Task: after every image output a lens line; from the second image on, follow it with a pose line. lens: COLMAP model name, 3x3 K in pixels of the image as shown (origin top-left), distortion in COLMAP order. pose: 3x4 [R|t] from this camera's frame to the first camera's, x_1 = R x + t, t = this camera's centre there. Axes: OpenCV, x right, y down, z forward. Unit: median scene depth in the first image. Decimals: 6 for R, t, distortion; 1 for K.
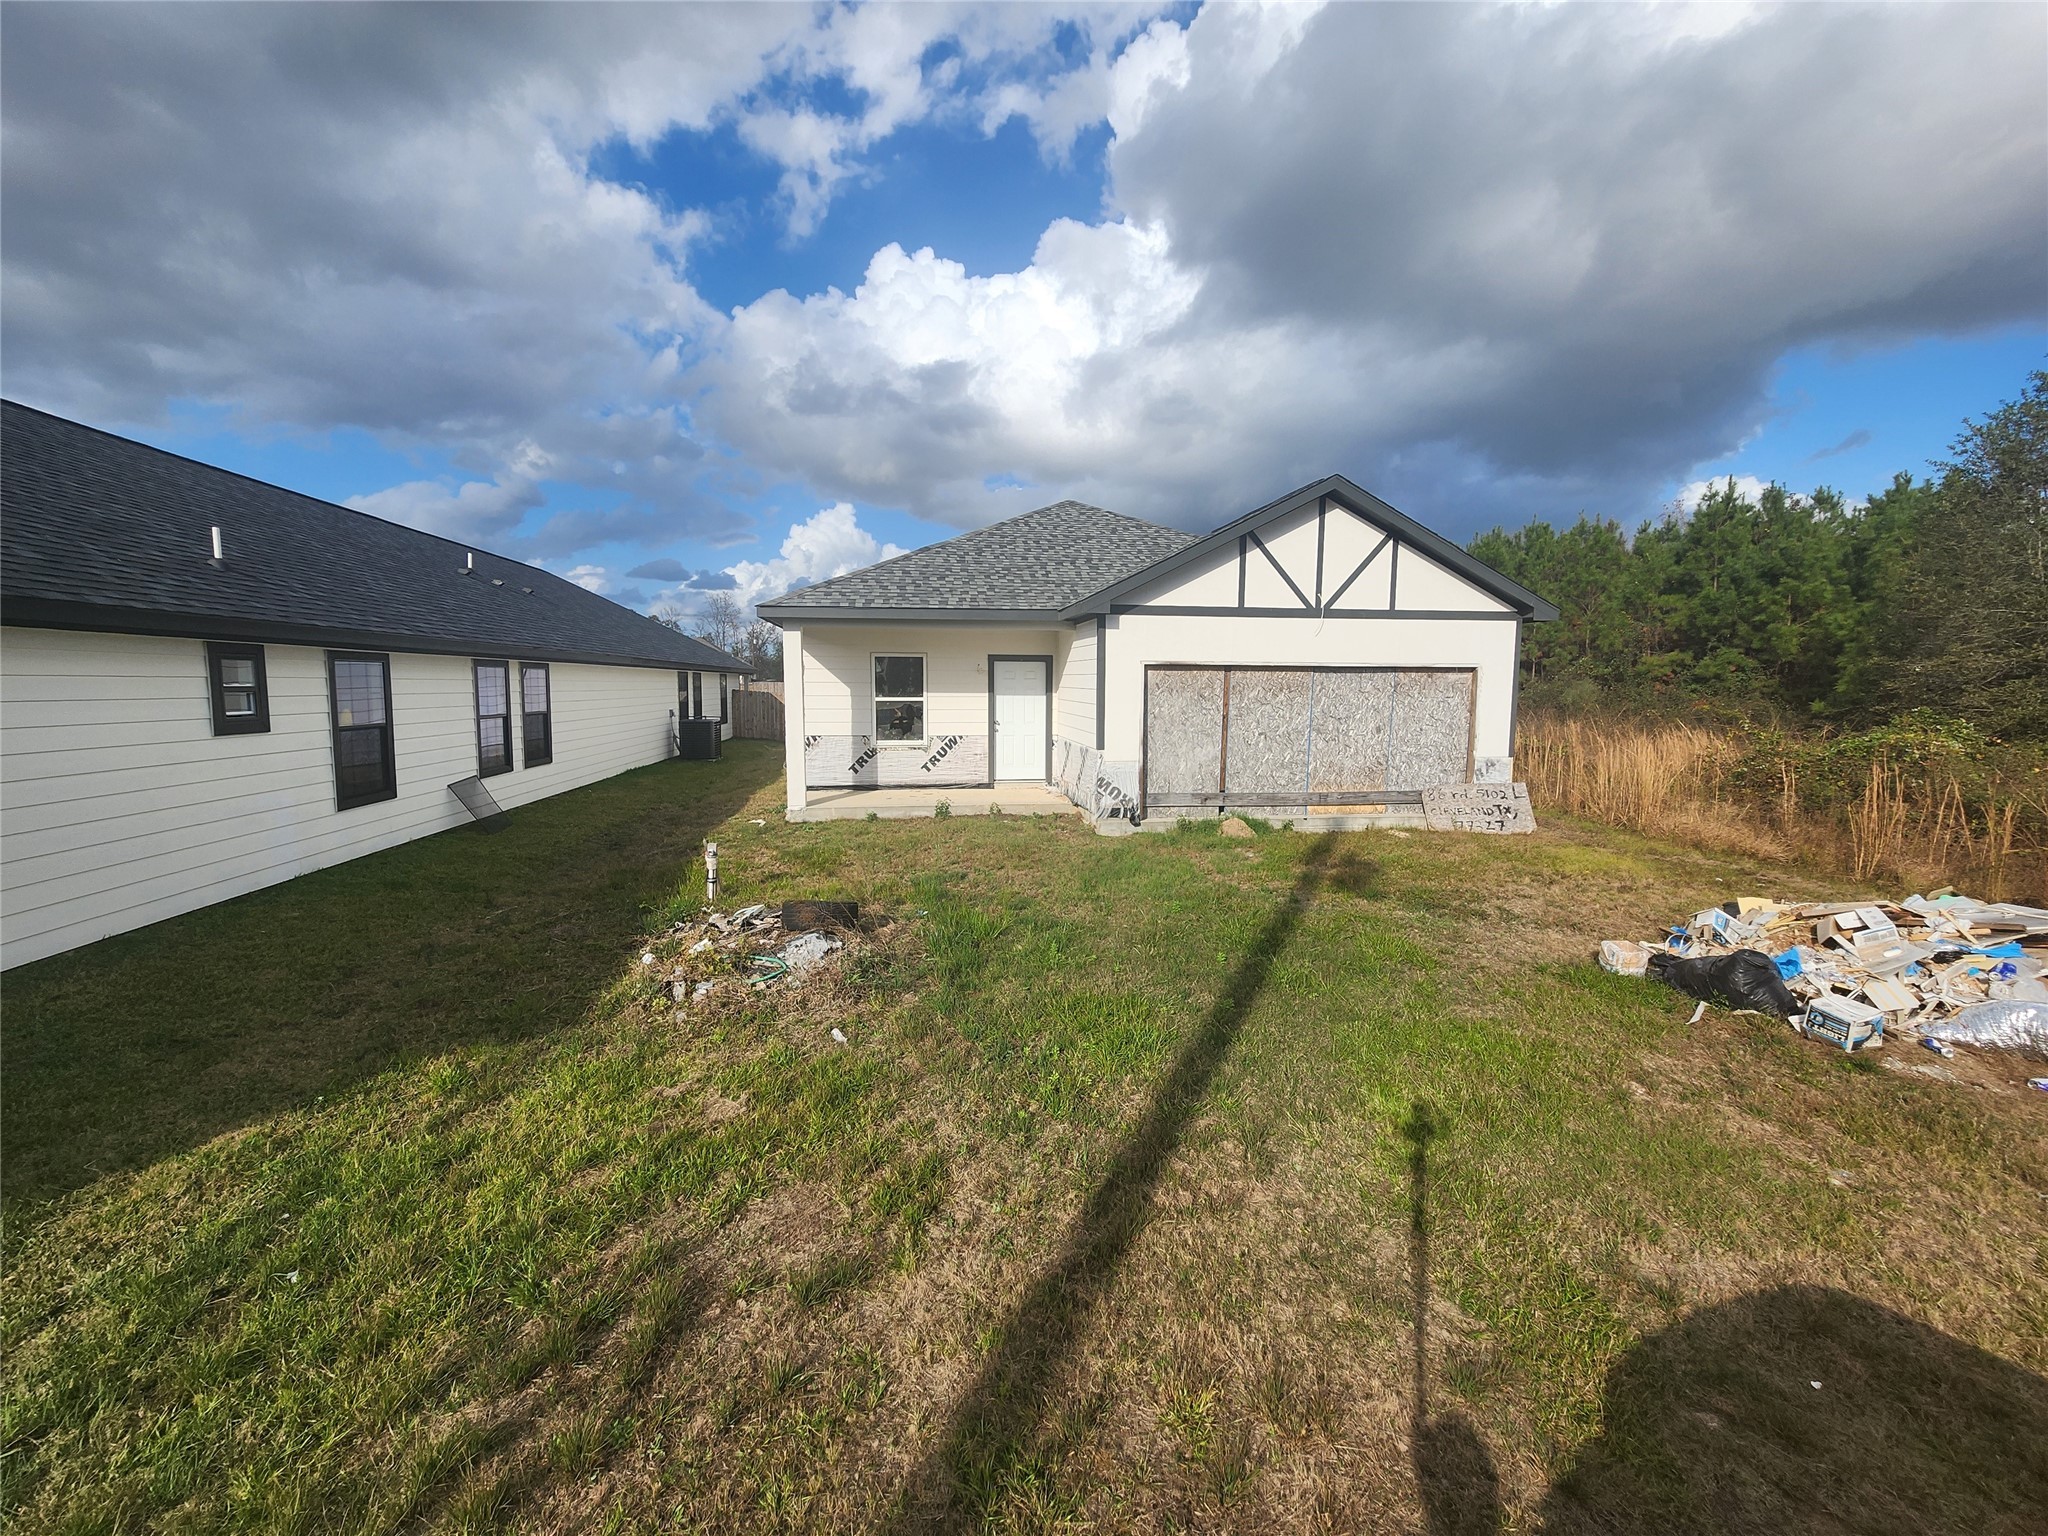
lens RADIAL K [[846.3, 0, 990.0], [0, 846.3, 726.4], [0, 0, 1]] dist [0.003850, -0.001138]
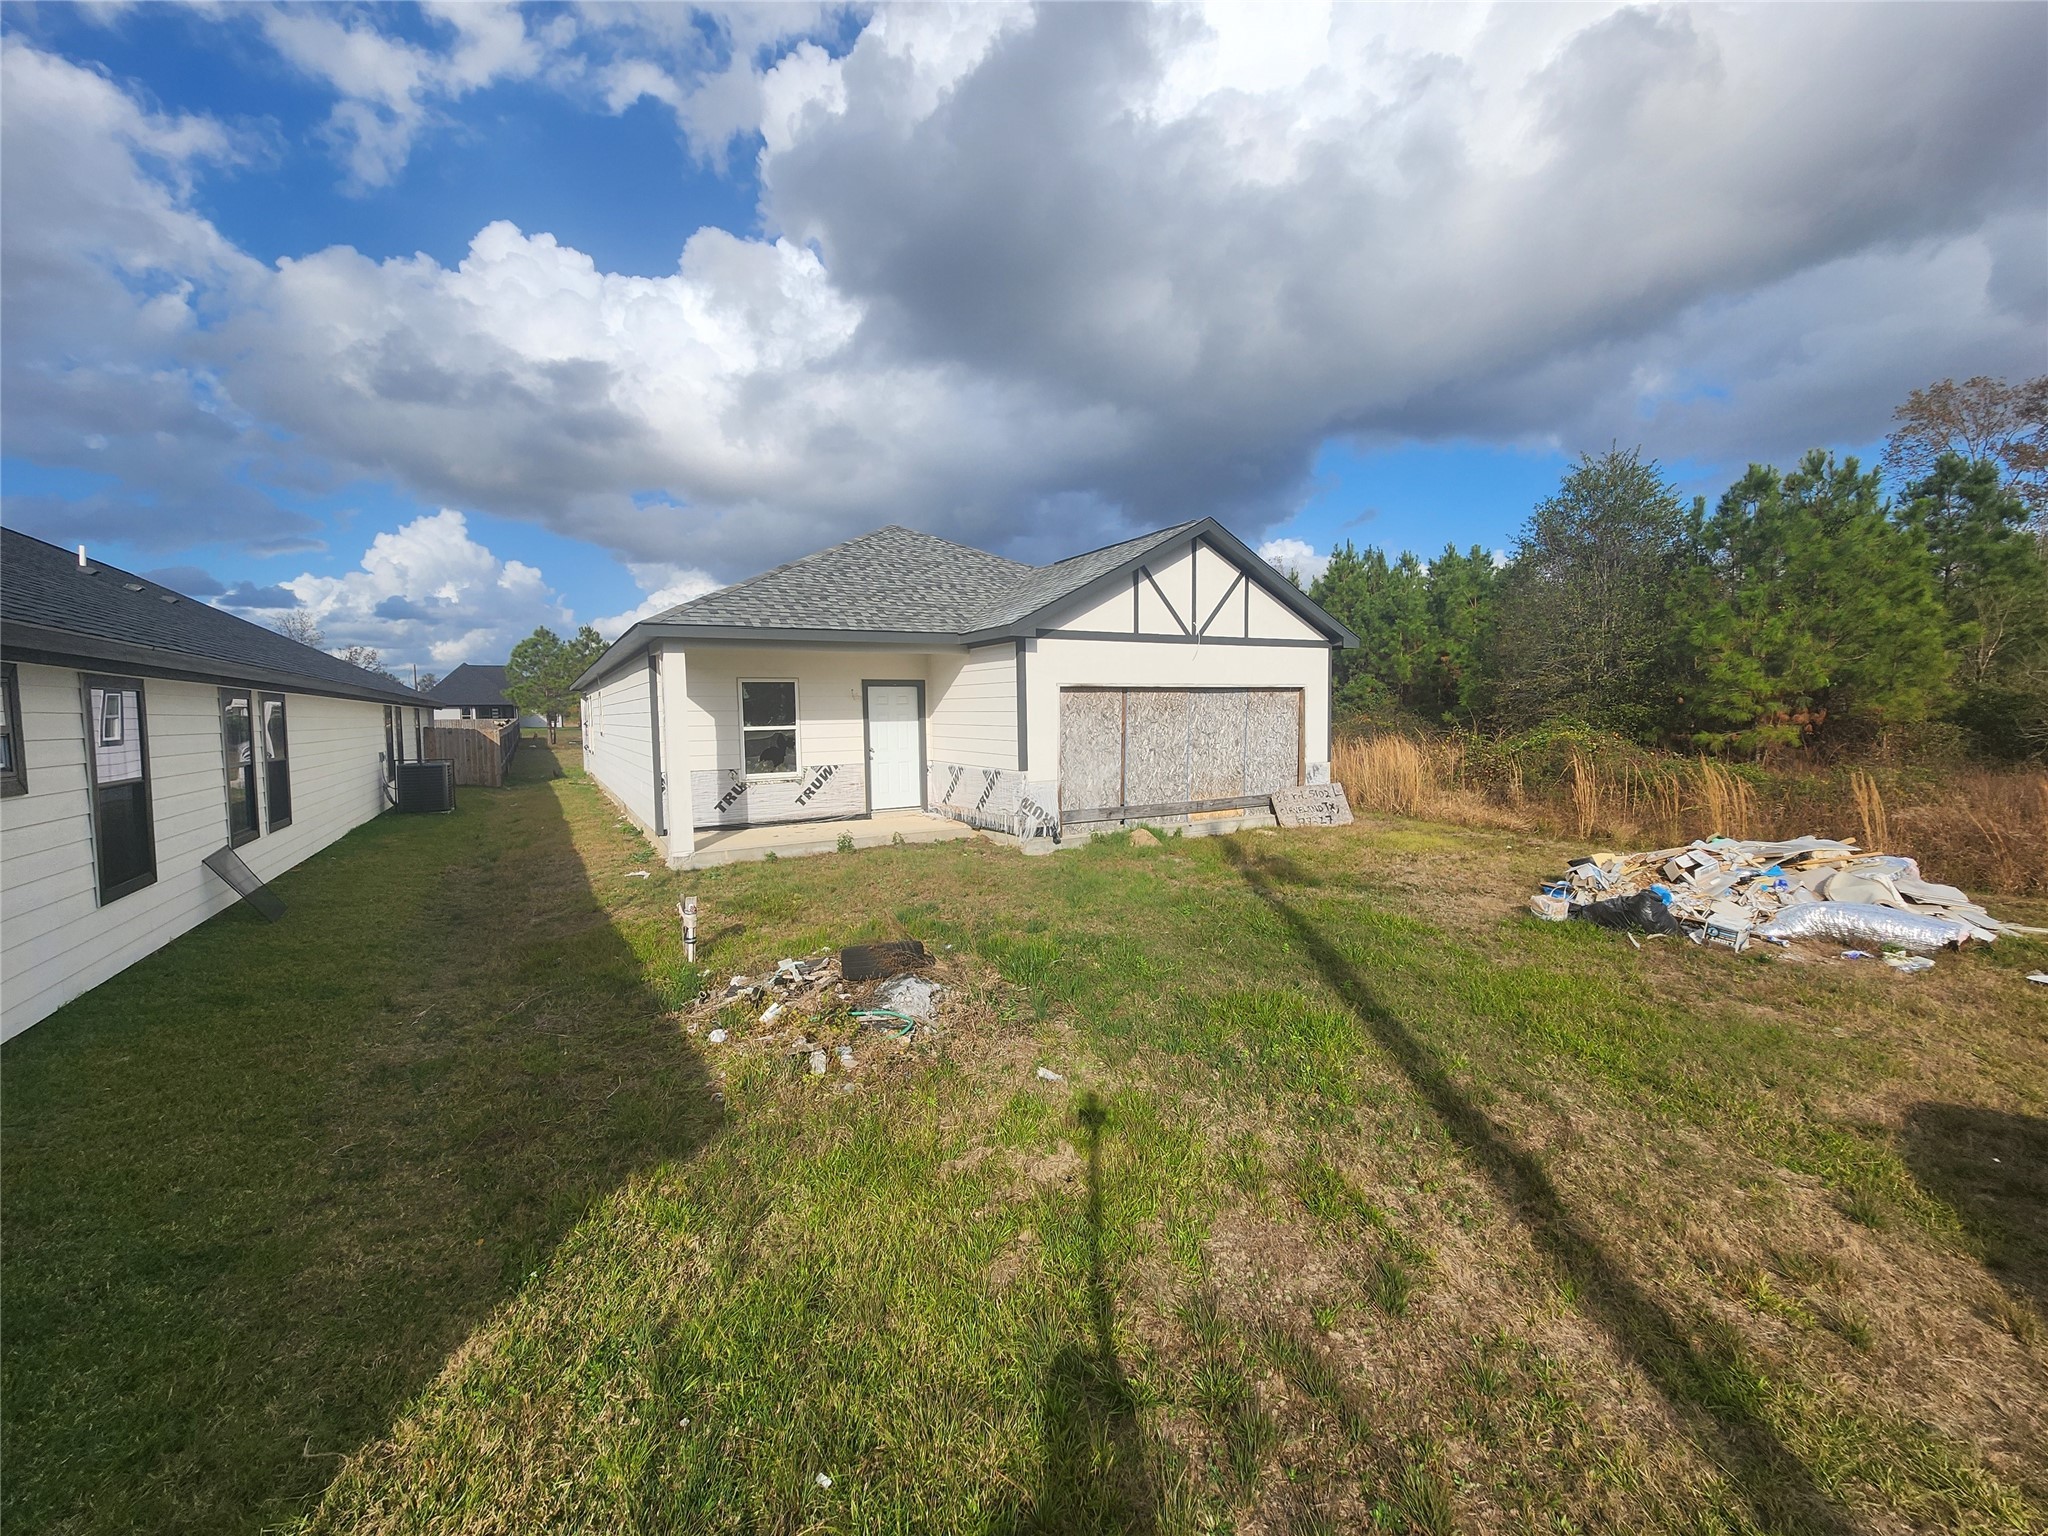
lens RADIAL K [[846.3, 0, 989.6], [0, 846.3, 769.3], [0, 0, 1]] dist [0.003850, -0.001138]
pose [[0.926038, -0.044683, 0.374776, -0.276902], [0.039195, 0.998984, 0.022257, 0.000849], [-0.375390, -0.005921, 0.926848, 0.072010]]
